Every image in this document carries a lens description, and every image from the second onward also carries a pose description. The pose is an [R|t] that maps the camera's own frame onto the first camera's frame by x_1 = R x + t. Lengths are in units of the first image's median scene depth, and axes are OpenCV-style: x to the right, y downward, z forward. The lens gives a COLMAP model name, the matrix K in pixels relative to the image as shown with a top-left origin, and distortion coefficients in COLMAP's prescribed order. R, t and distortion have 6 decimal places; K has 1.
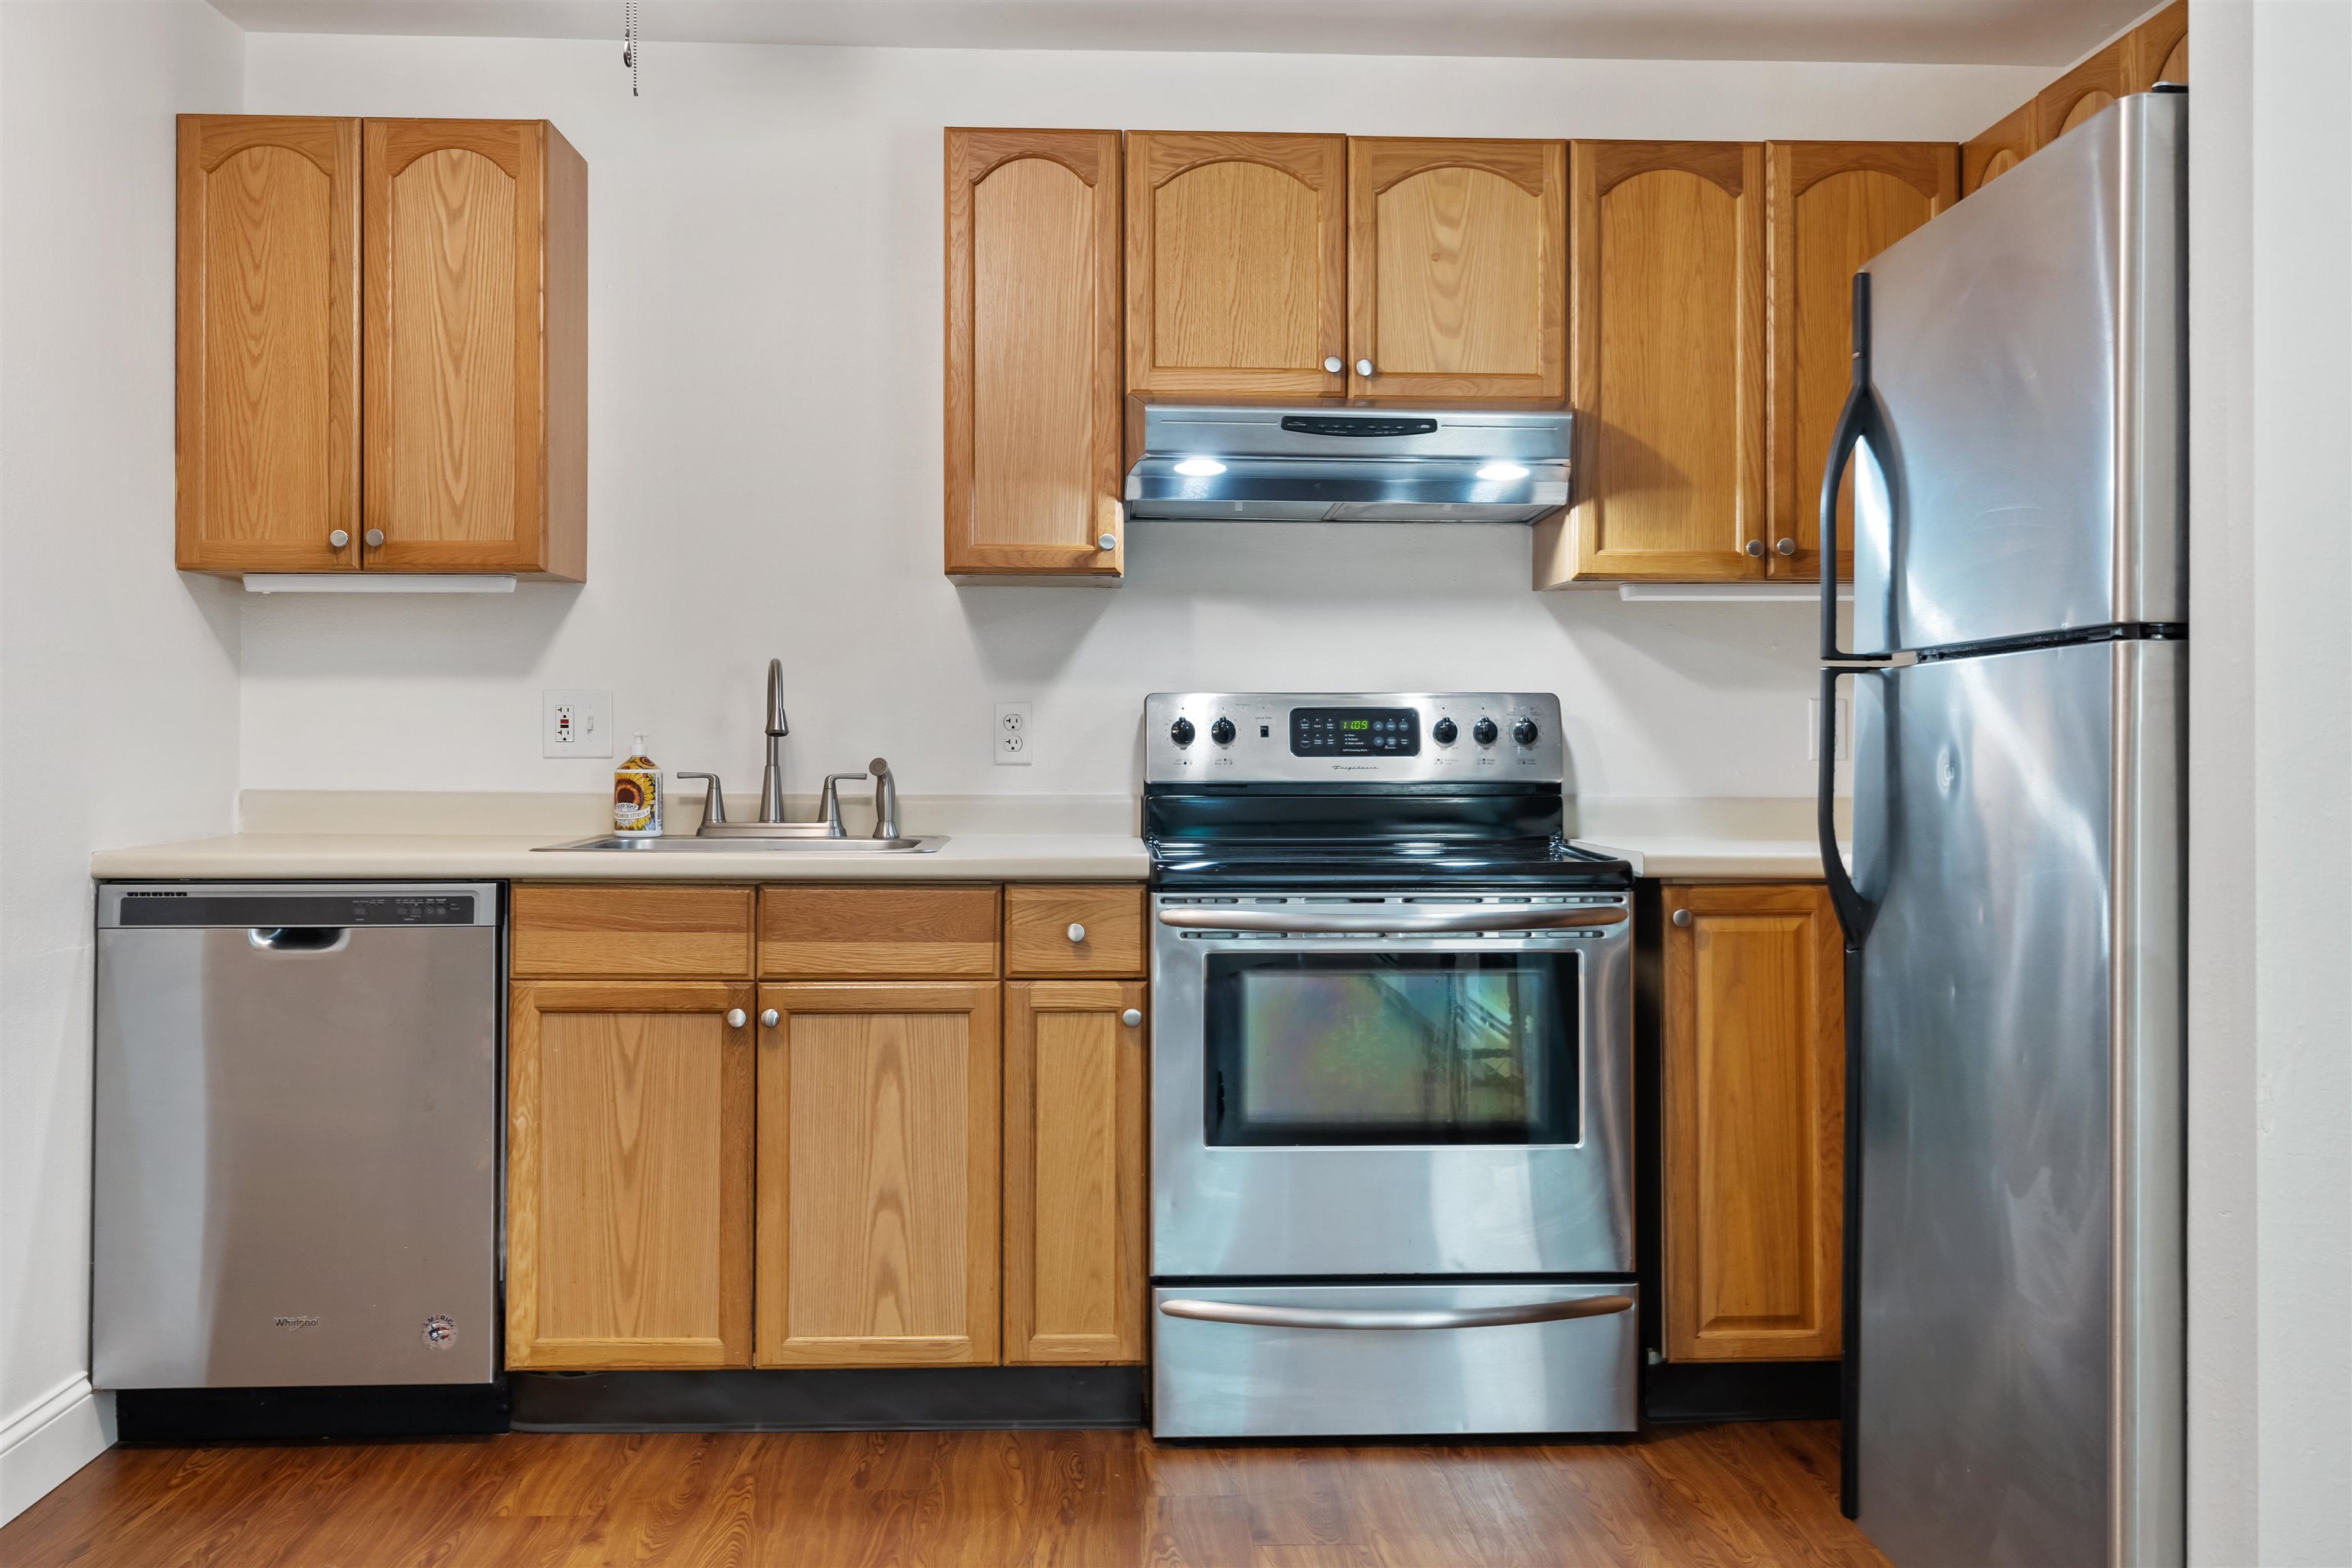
lens RADIAL K [[2329.8, 0, 1172.9], [0, 2329.8, 701.9], [0, 0, 1]] dist [0.011364, -0.007950]
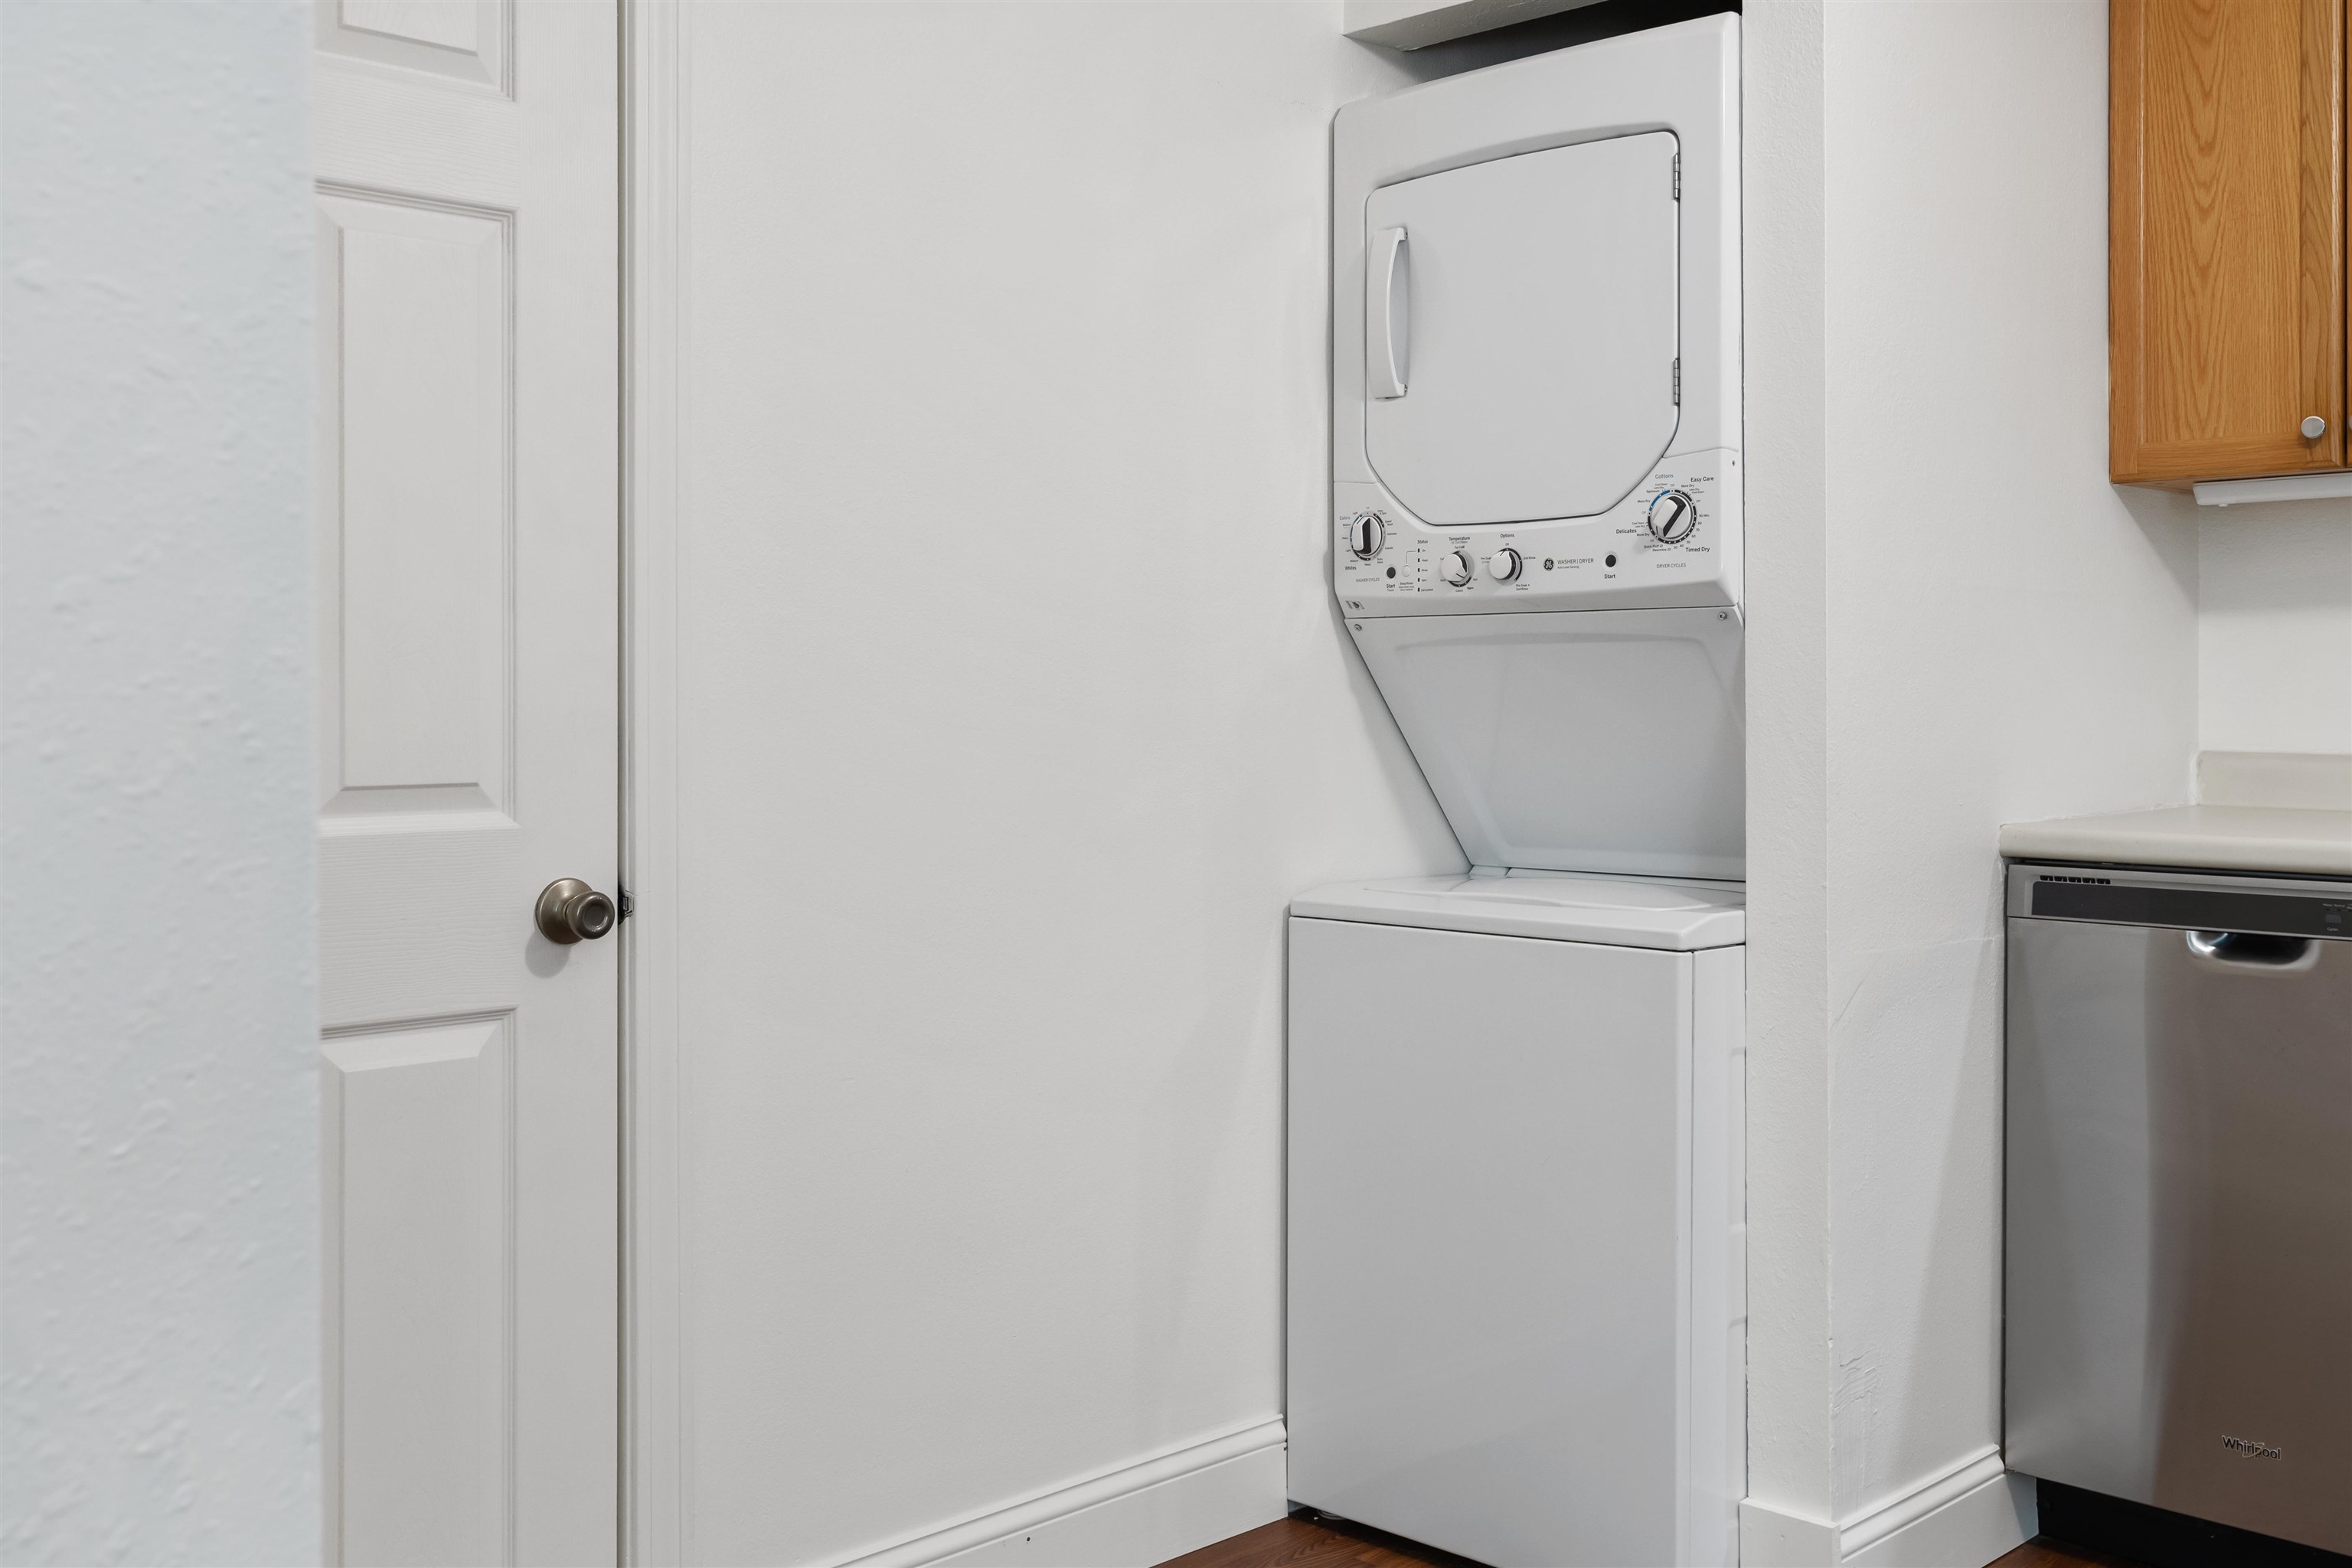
lens RADIAL K [[2329.8, 0, 1172.9], [0, 2329.8, 701.9], [0, 0, 1]] dist [0.011364, -0.007950]
pose [[0.667252, -0.000500, -0.744832, -0.035502], [0.014571, 0.999817, 0.012382, 0.005198], [0.744690, -0.019115, 0.667137, 0.205187]]
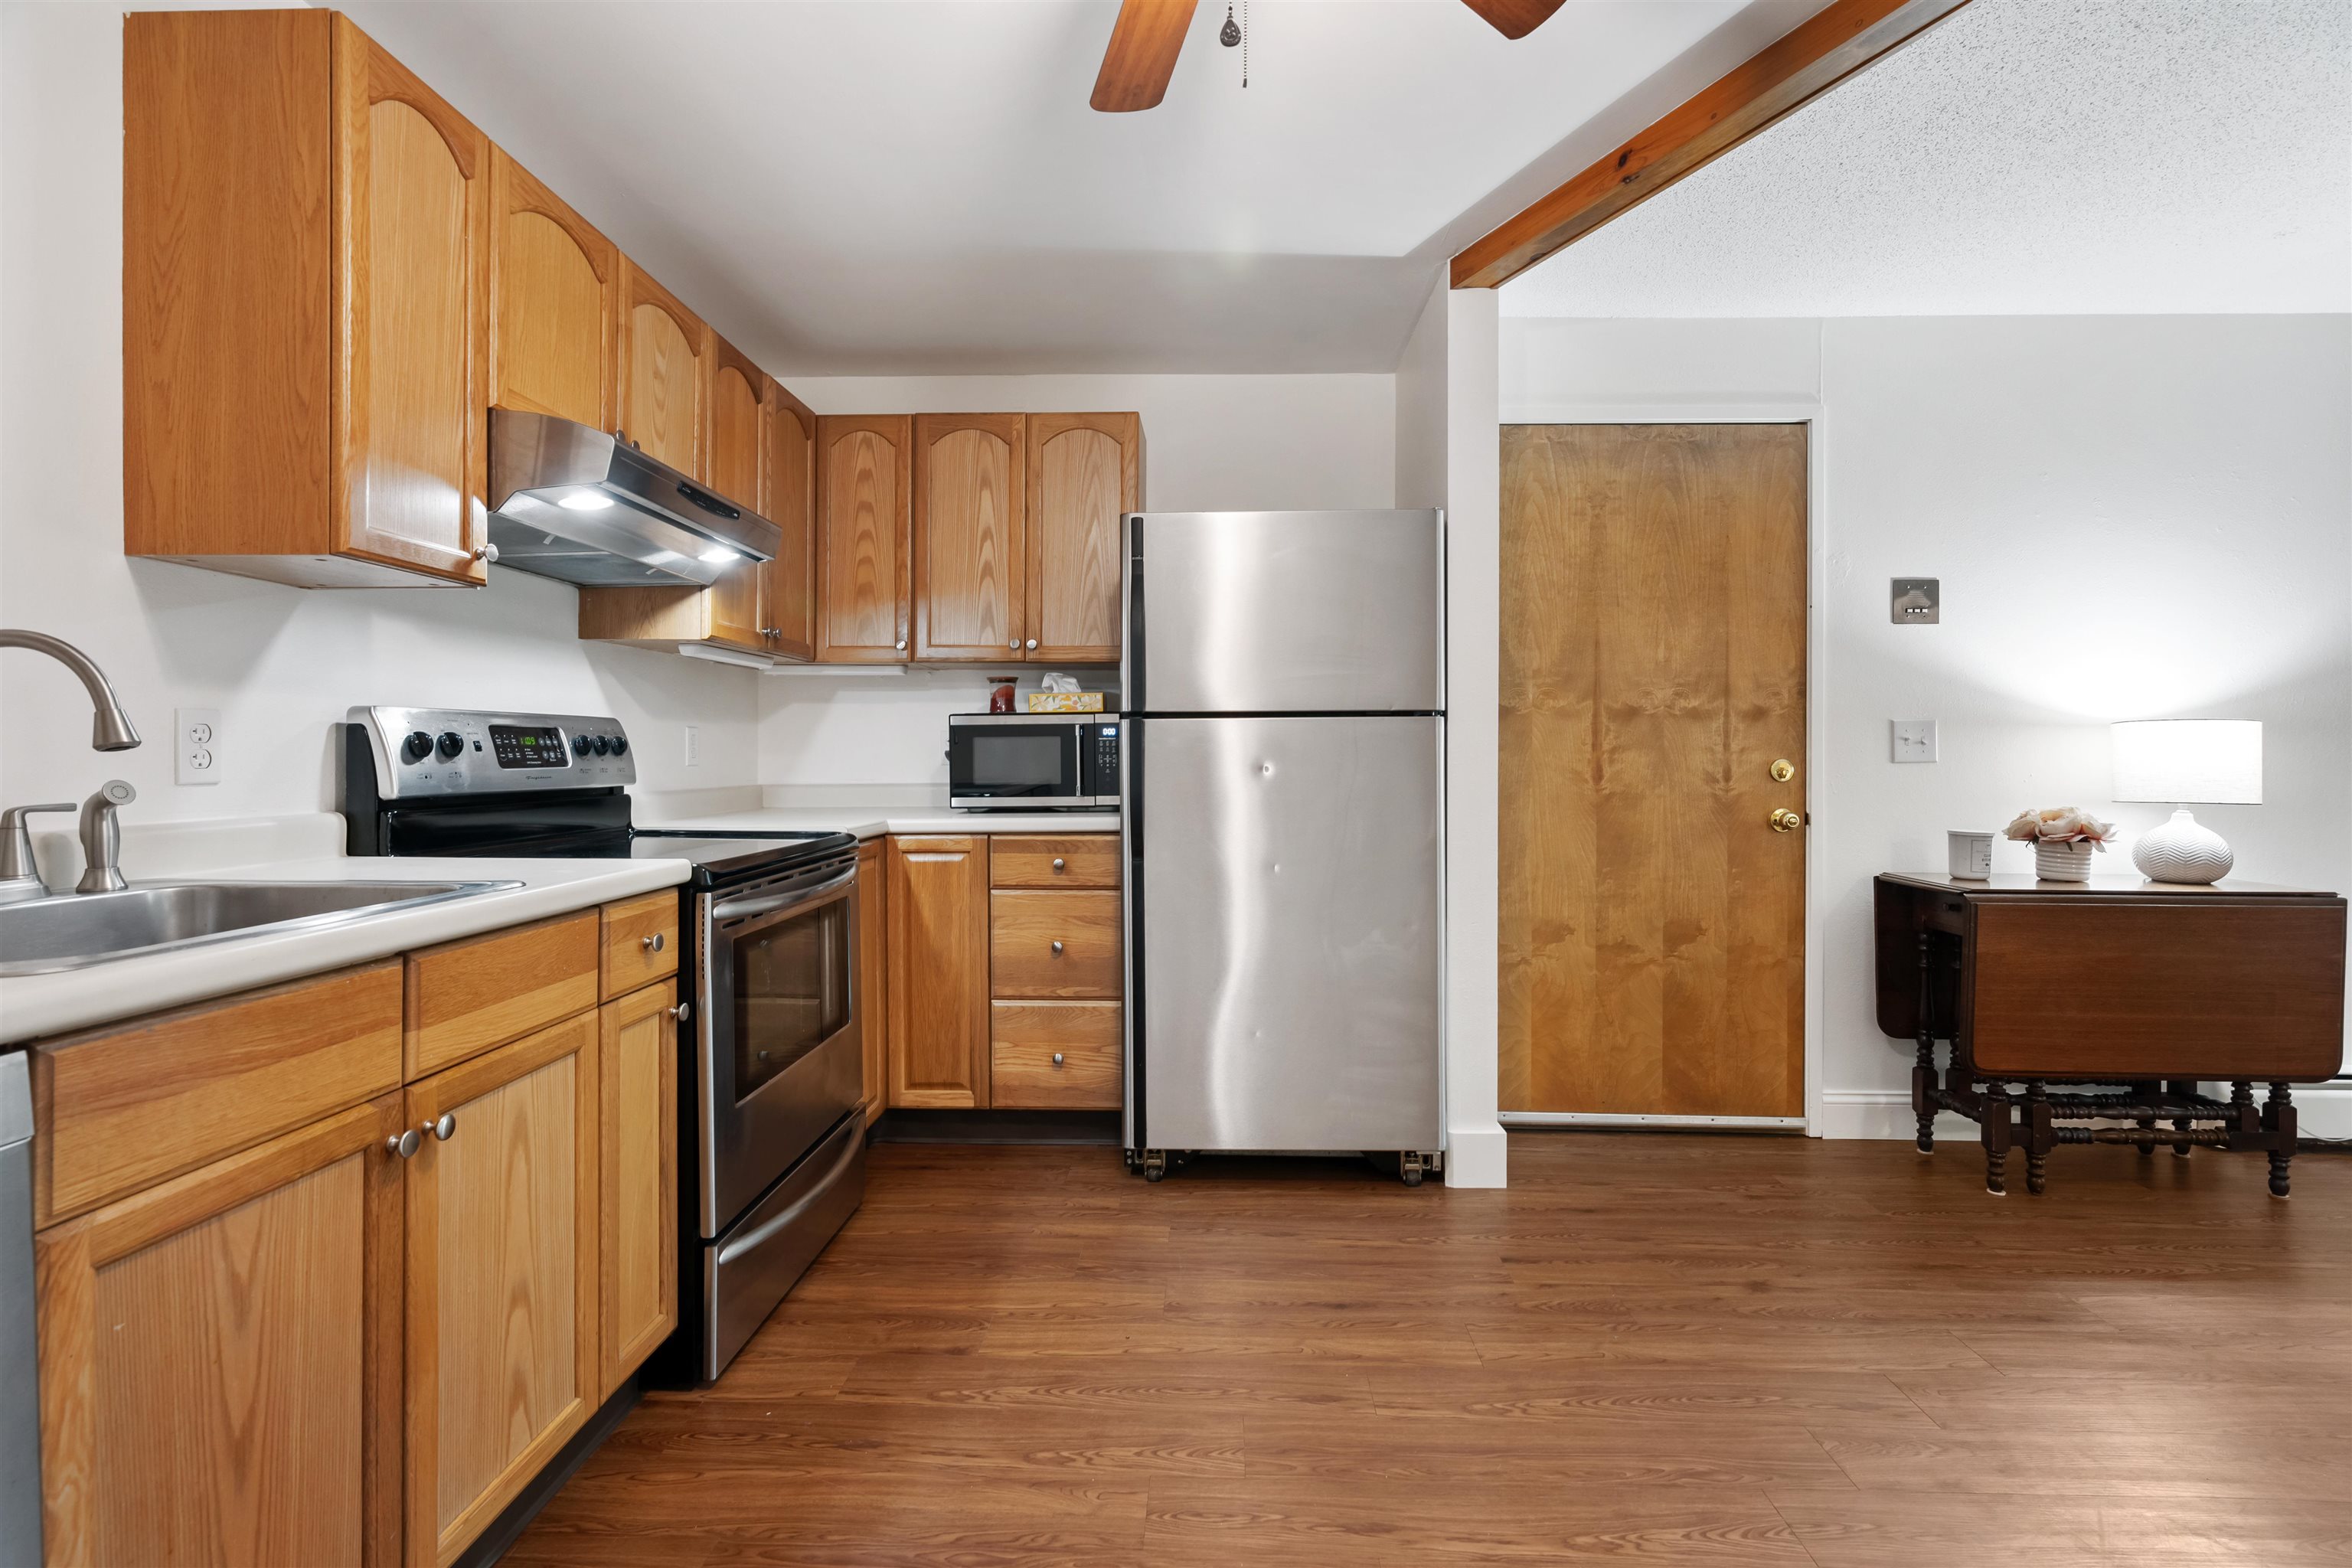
lens RADIAL K [[1064.3, 0, 1184.9], [0, 1064.3, 749.2], [0, 0, 1]] dist [-0.001207, 0.000425]
pose [[0.079912, 0.001669, 0.996801, -0.452529], [-0.018268, 0.999833, -0.000210, 0.008722], [-0.996634, -0.018193, 0.079929, 0.673885]]
